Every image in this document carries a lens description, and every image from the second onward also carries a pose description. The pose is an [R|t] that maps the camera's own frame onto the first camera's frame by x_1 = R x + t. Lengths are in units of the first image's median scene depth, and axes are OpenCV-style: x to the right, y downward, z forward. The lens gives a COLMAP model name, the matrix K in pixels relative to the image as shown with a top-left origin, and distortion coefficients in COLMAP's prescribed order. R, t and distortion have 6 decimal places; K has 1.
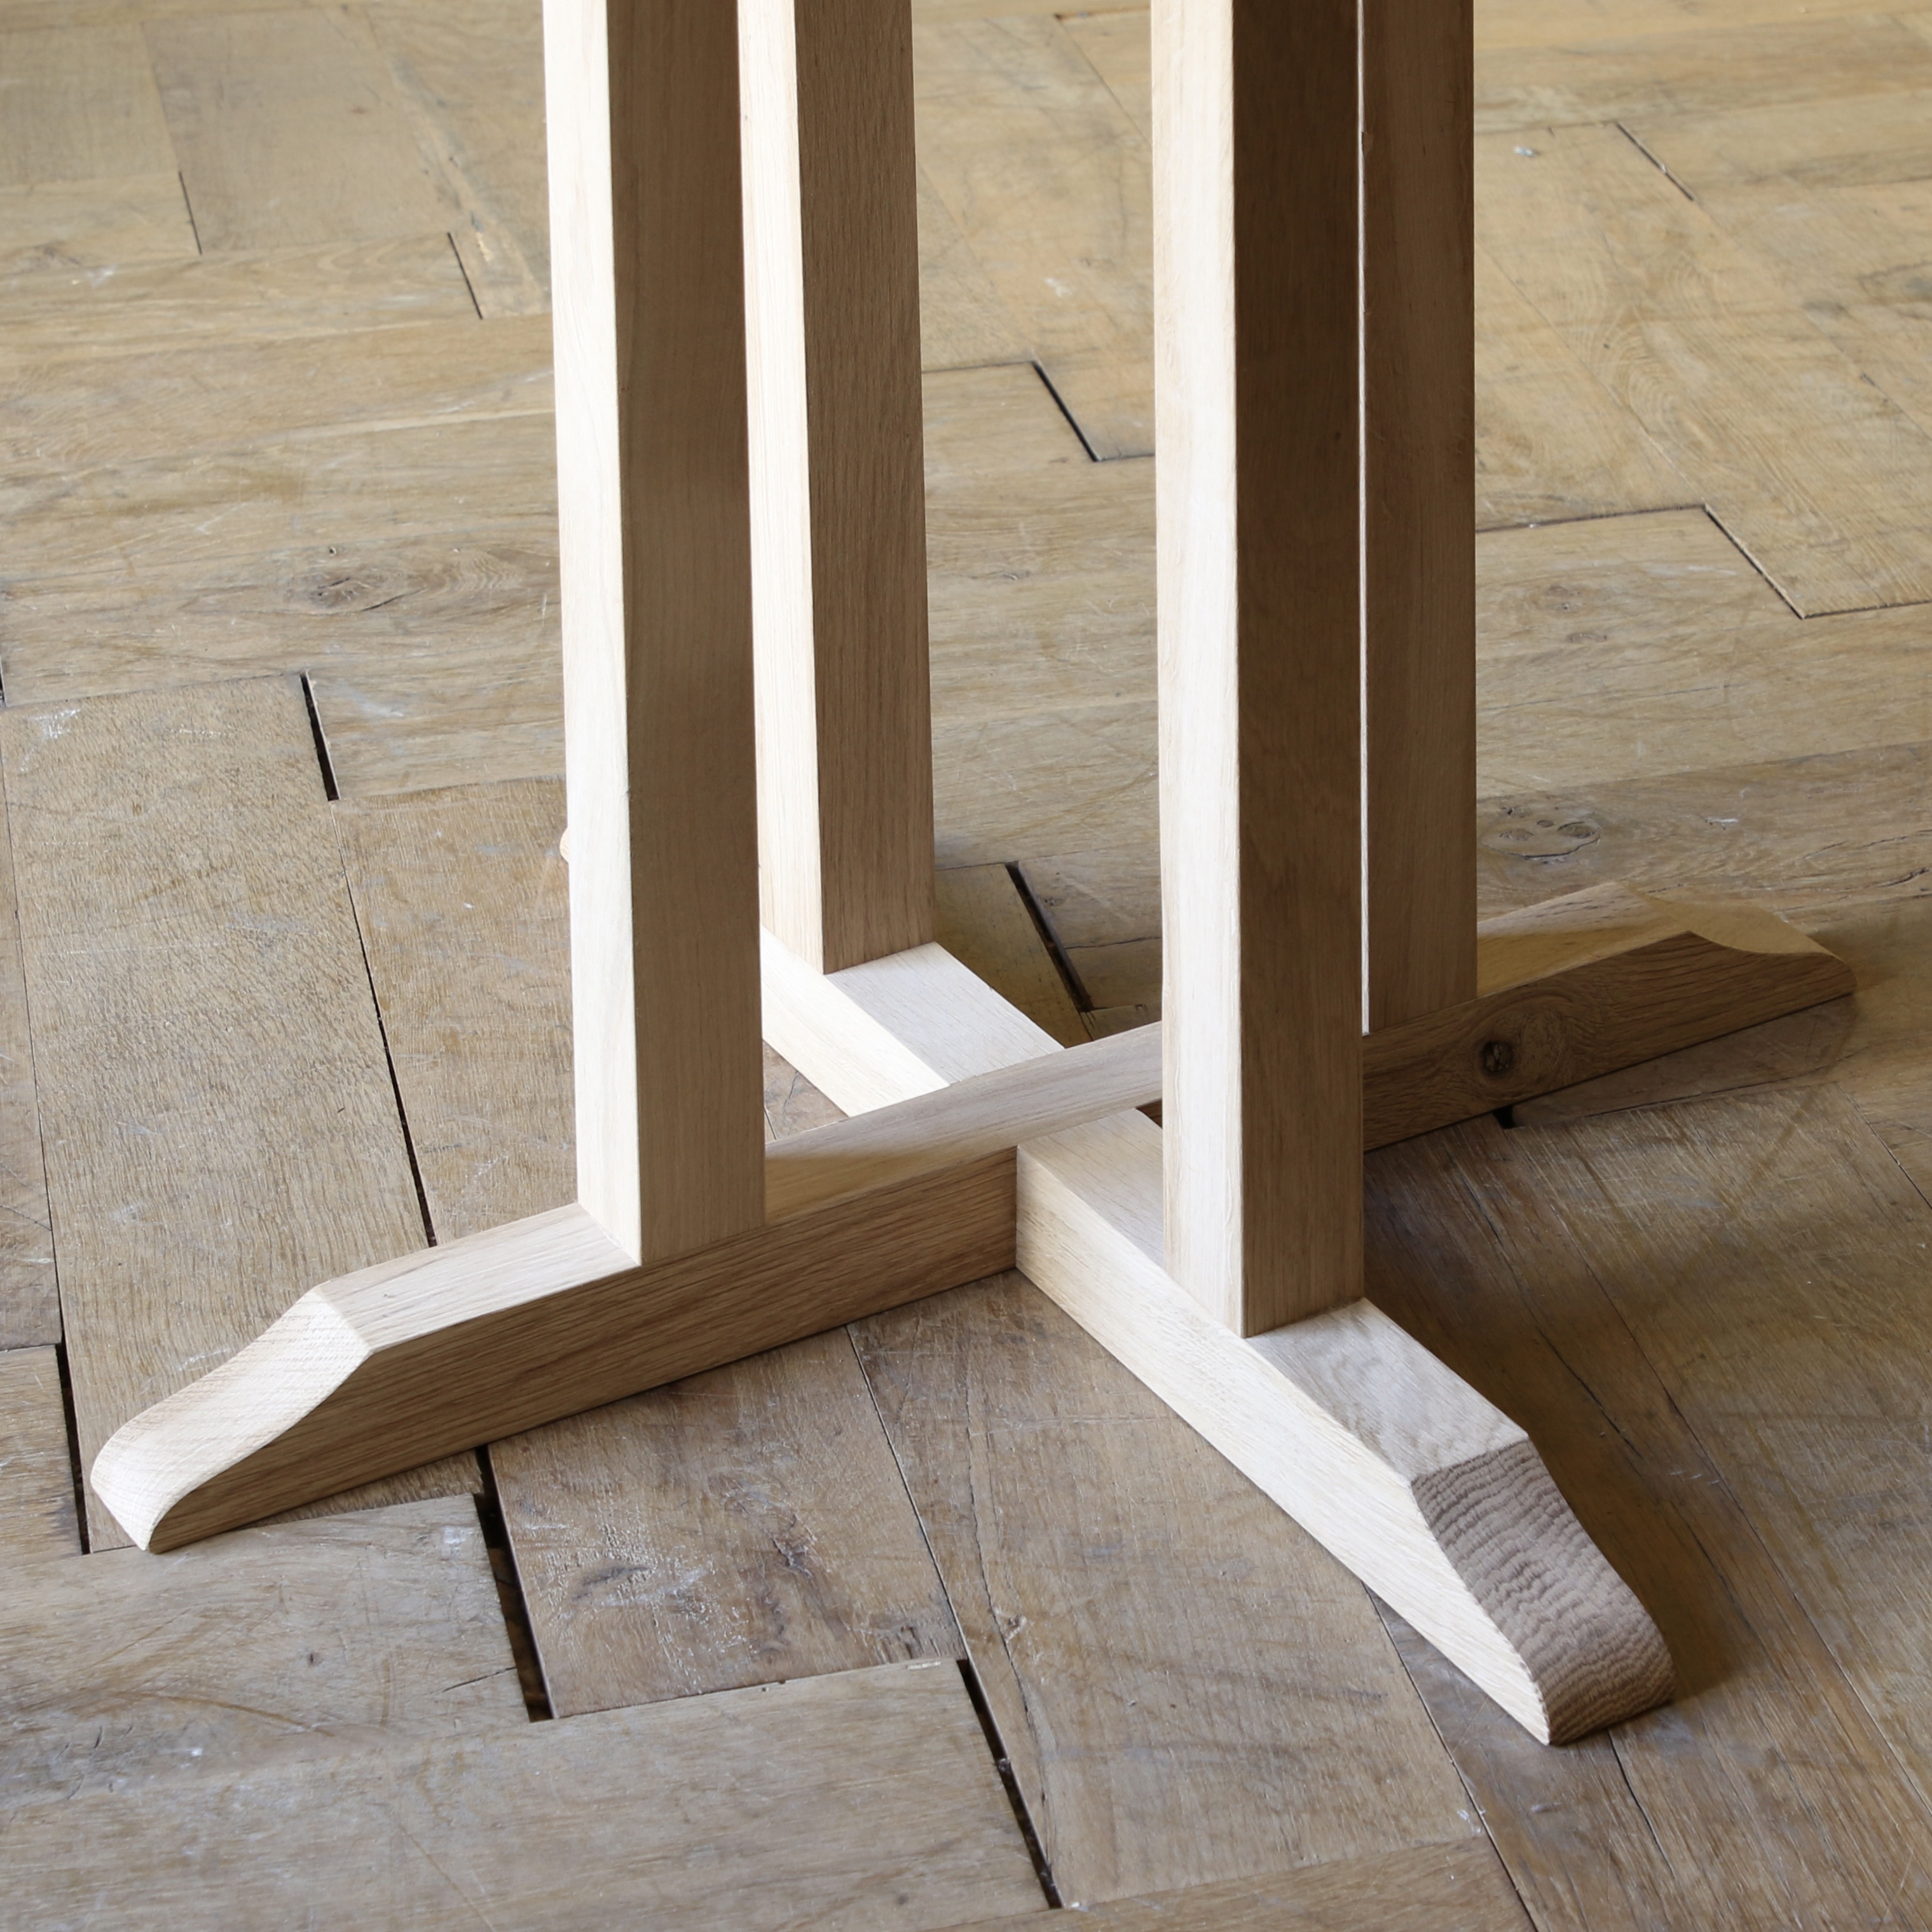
lens RADIAL K [[5042.0, 0, 966.0], [0, 5042.0, 966.0], [0, 0, 1]] dist [0.065694, 0.369938]
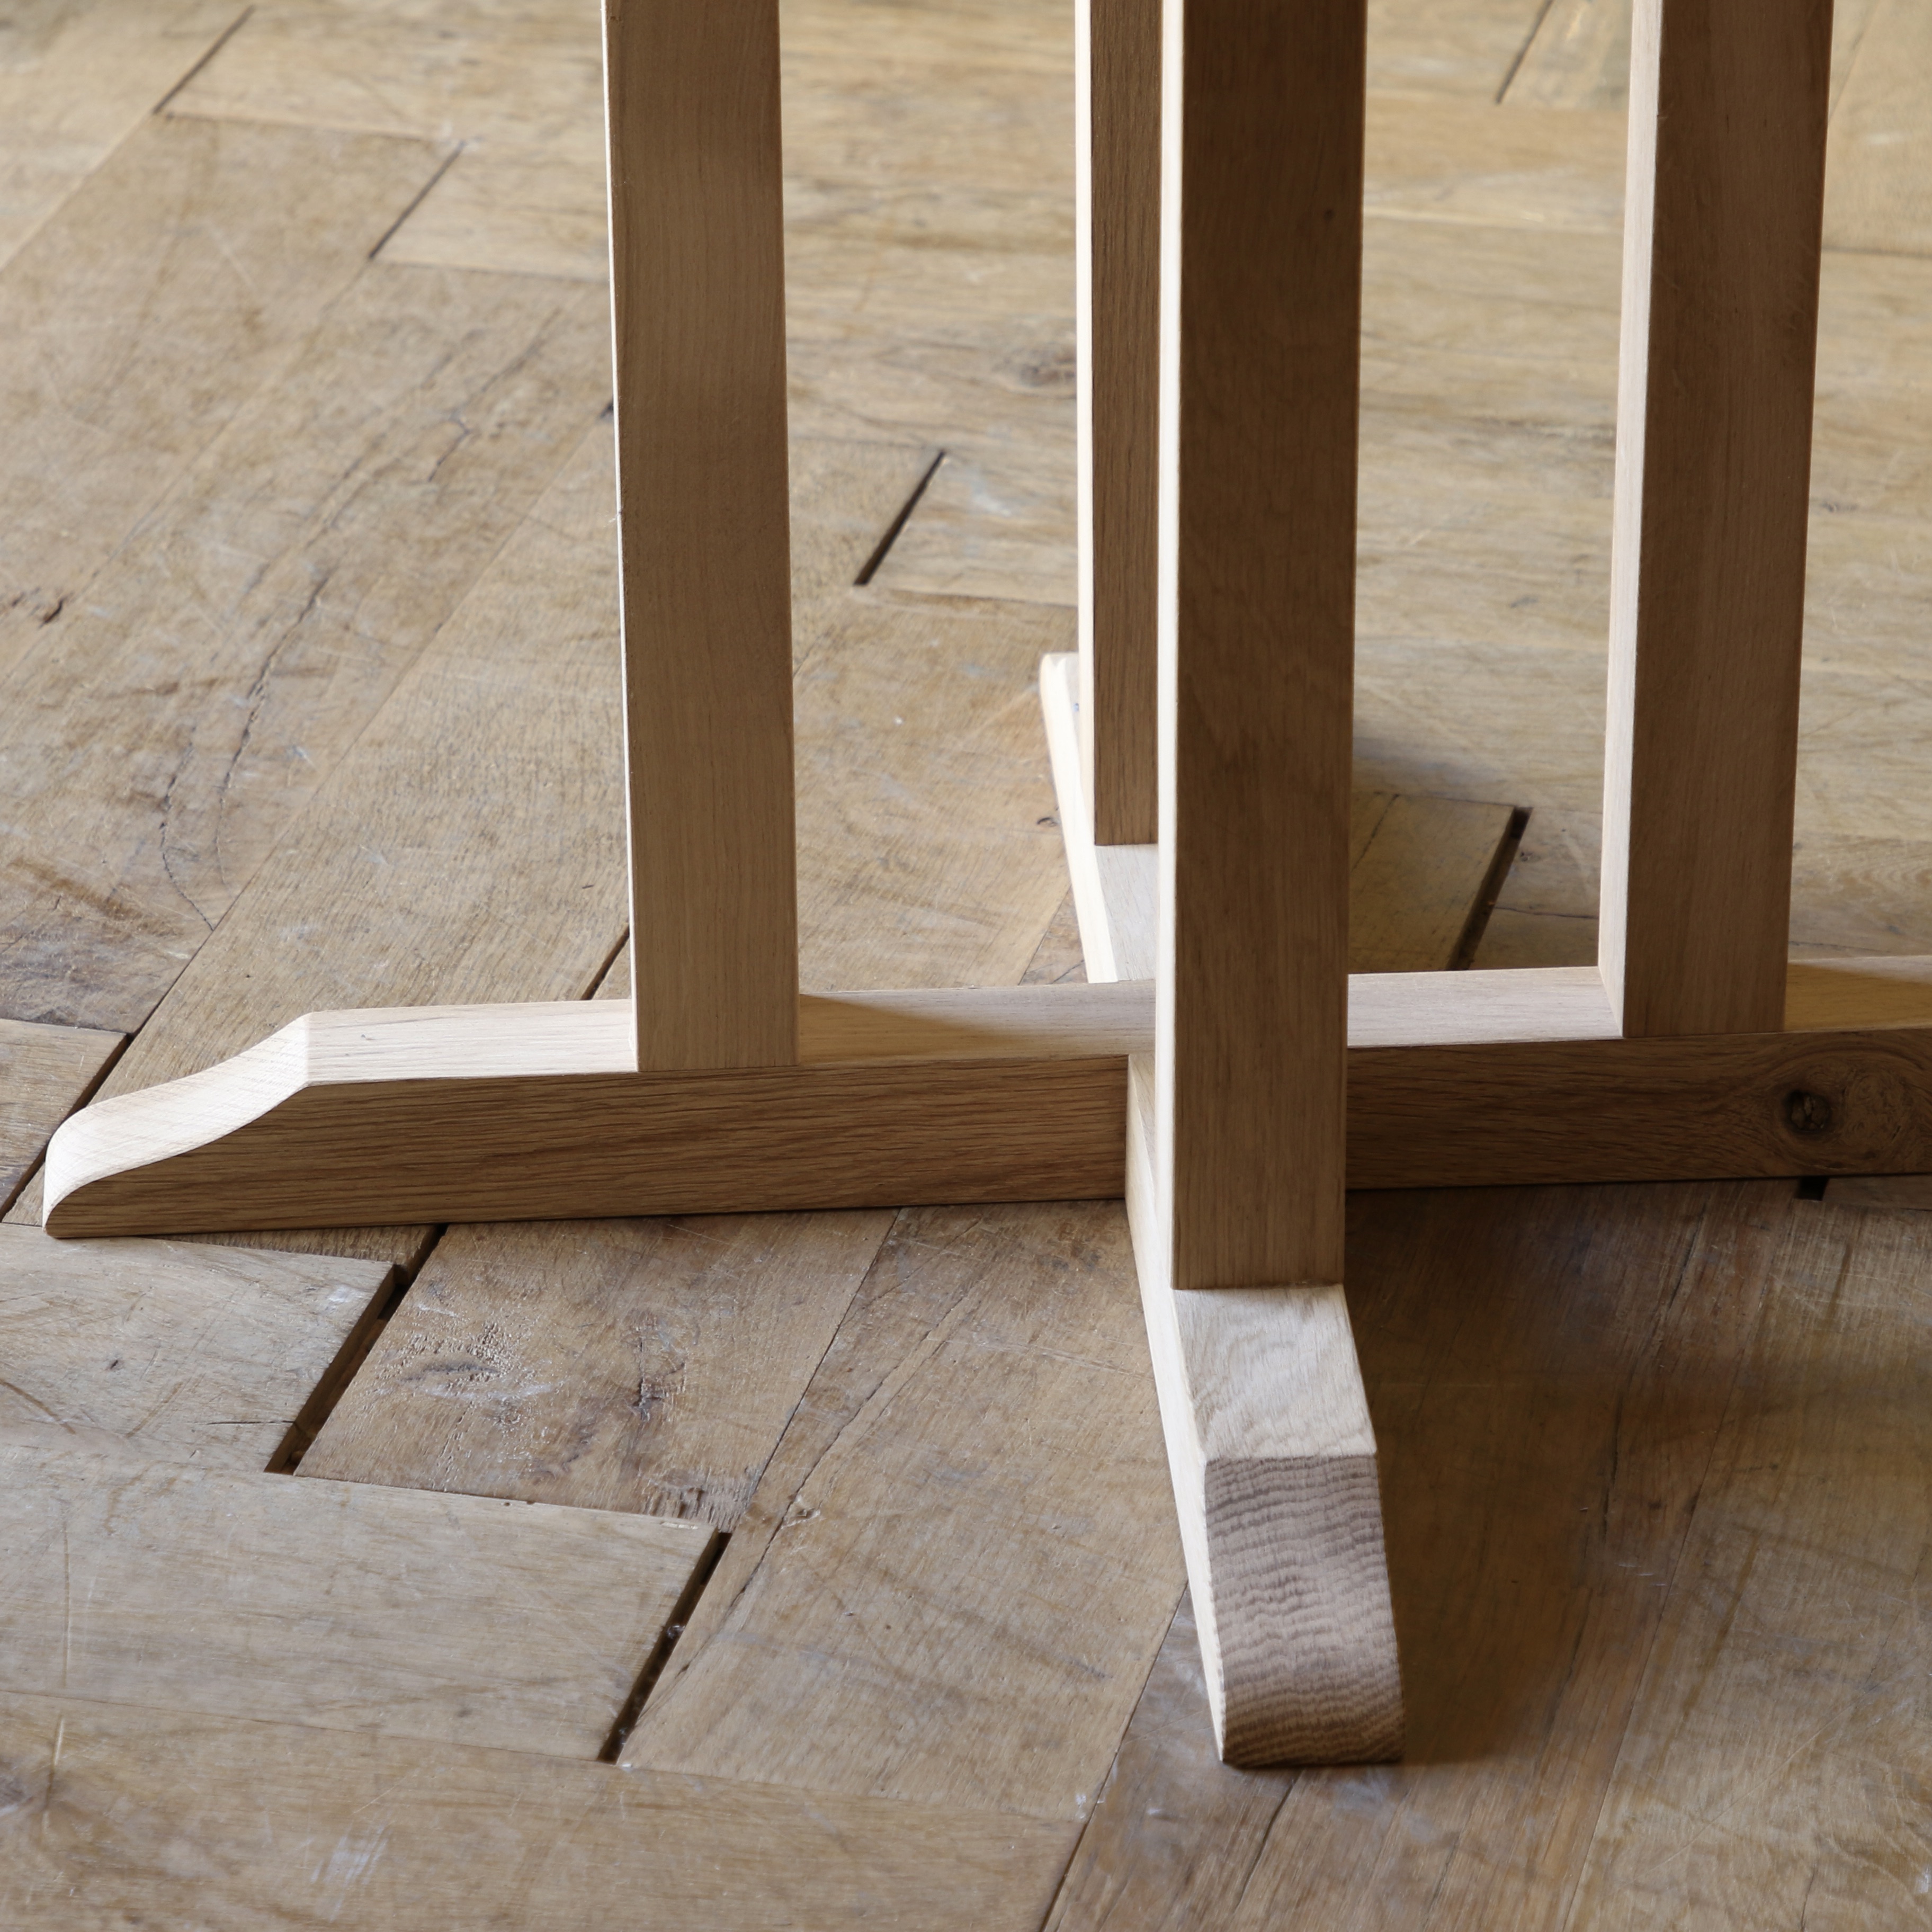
lens RADIAL K [[7679.3, 0, 966.0], [0, 7679.3, 966.0], [0, 0, 1]] dist [0.420039, -4.173687]
pose [[0.895766, 0.213357, -0.389977, 0.562437], [-0.219574, 0.975160, 0.029155, -0.014955], [0.386511, 0.059513, 0.920363, -0.288826]]
